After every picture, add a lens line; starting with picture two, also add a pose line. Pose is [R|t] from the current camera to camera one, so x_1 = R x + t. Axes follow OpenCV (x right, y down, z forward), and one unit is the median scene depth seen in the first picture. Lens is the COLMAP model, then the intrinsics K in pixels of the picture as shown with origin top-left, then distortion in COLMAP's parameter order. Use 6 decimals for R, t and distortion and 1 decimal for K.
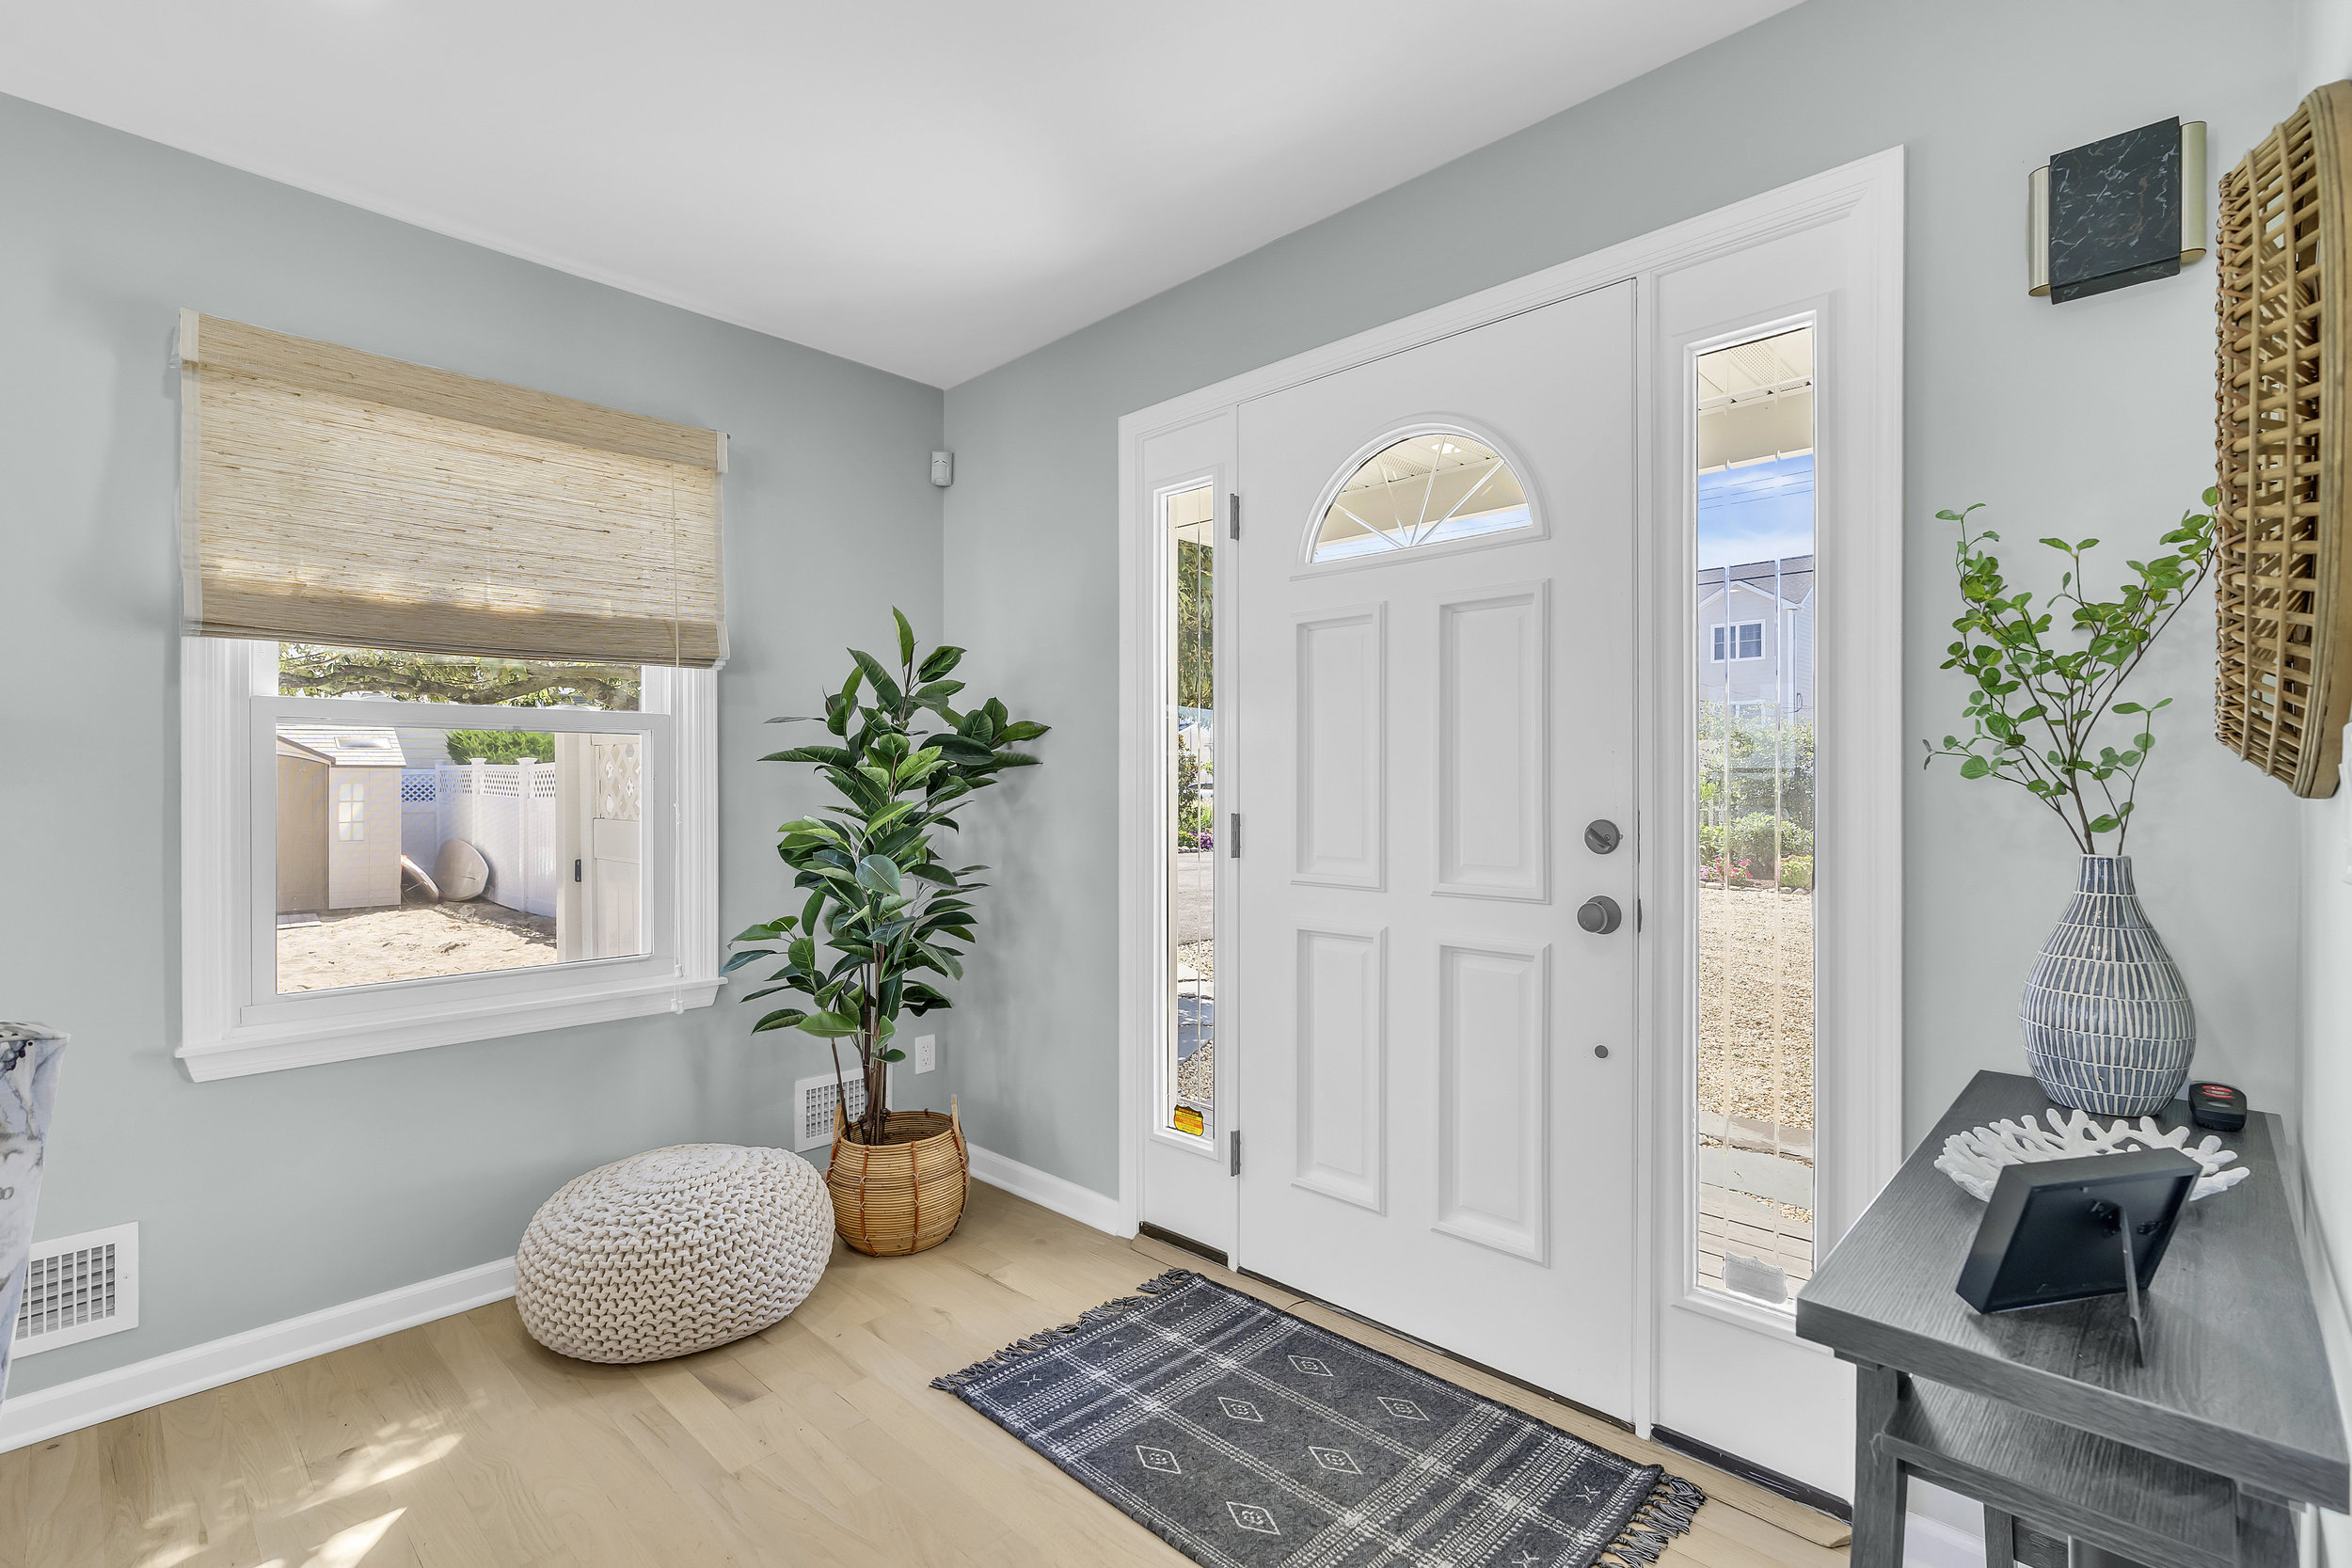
lens RADIAL K [[1064.9, 0, 1176.0], [0, 1064.9, 784.0], [0, 0, 1]] dist [-0.004658, 0.000828]
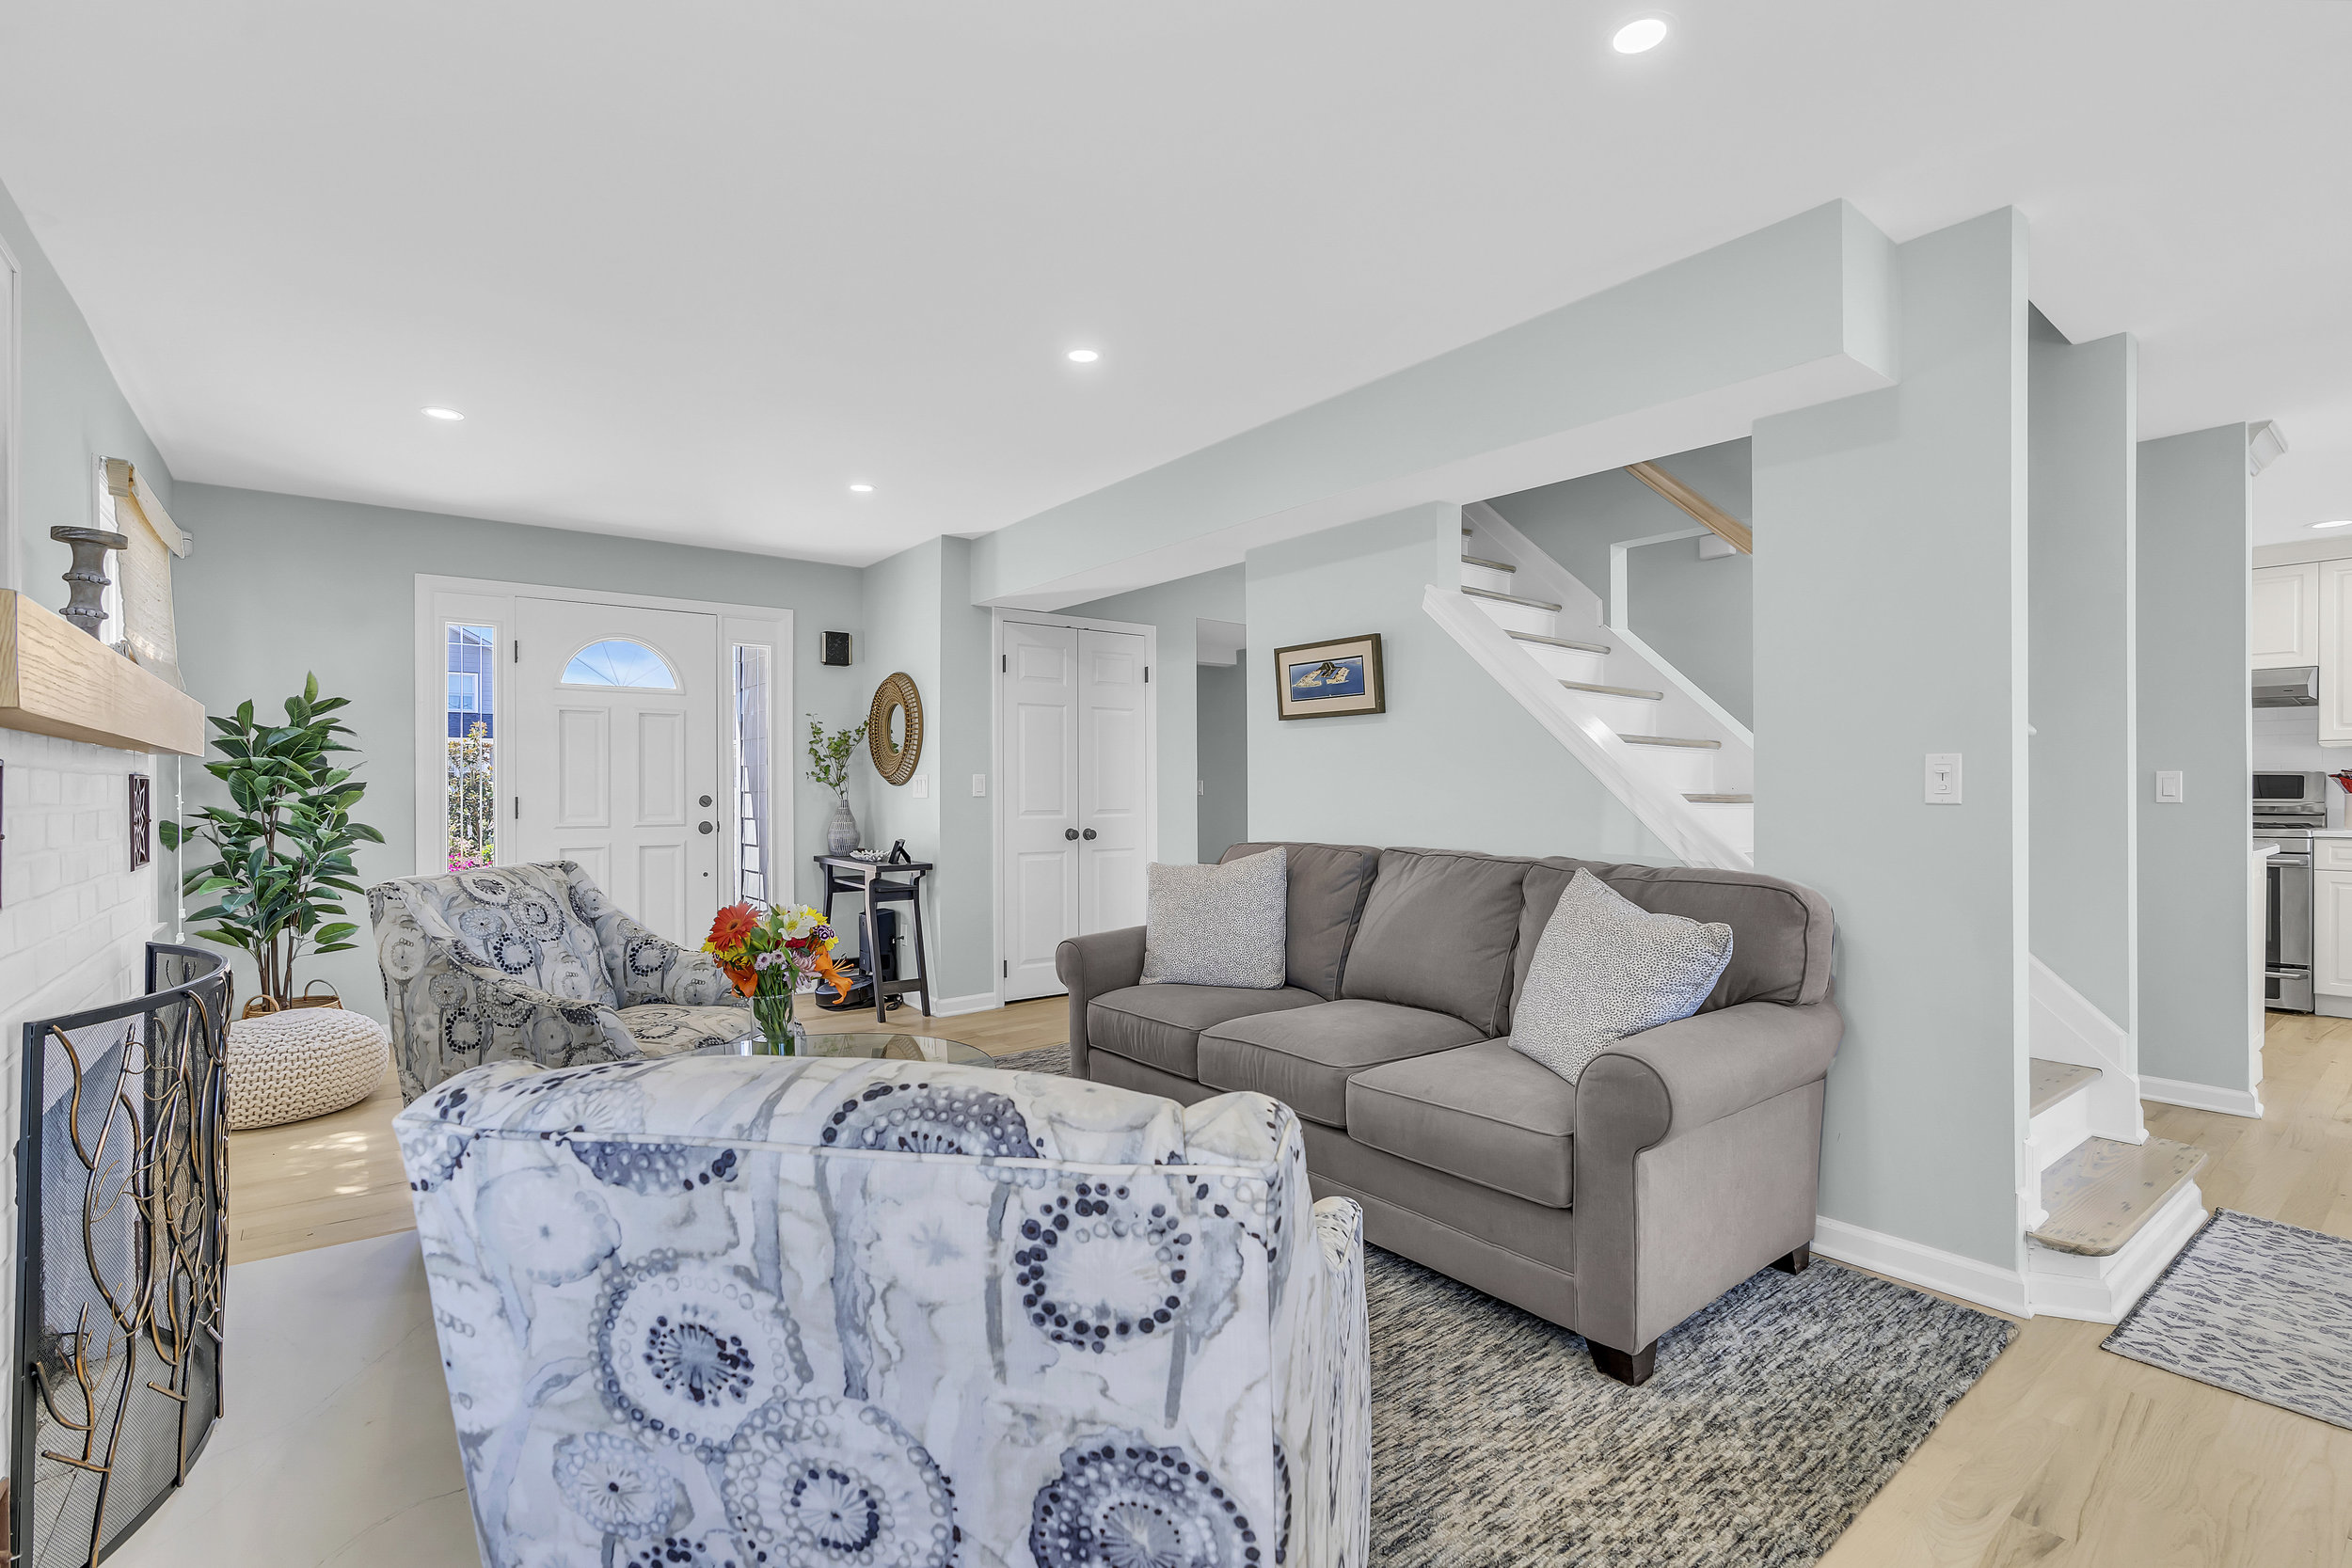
lens RADIAL K [[1064.9, 0, 1176.0], [0, 1064.9, 784.0], [0, 0, 1]] dist [-0.004658, 0.000828]
pose [[0.157418, 0.001636, 0.987531, -2.295977], [-0.000629, 0.999999, -0.001557, 0.006532], [-0.987532, -0.000377, 0.157419, -0.744979]]
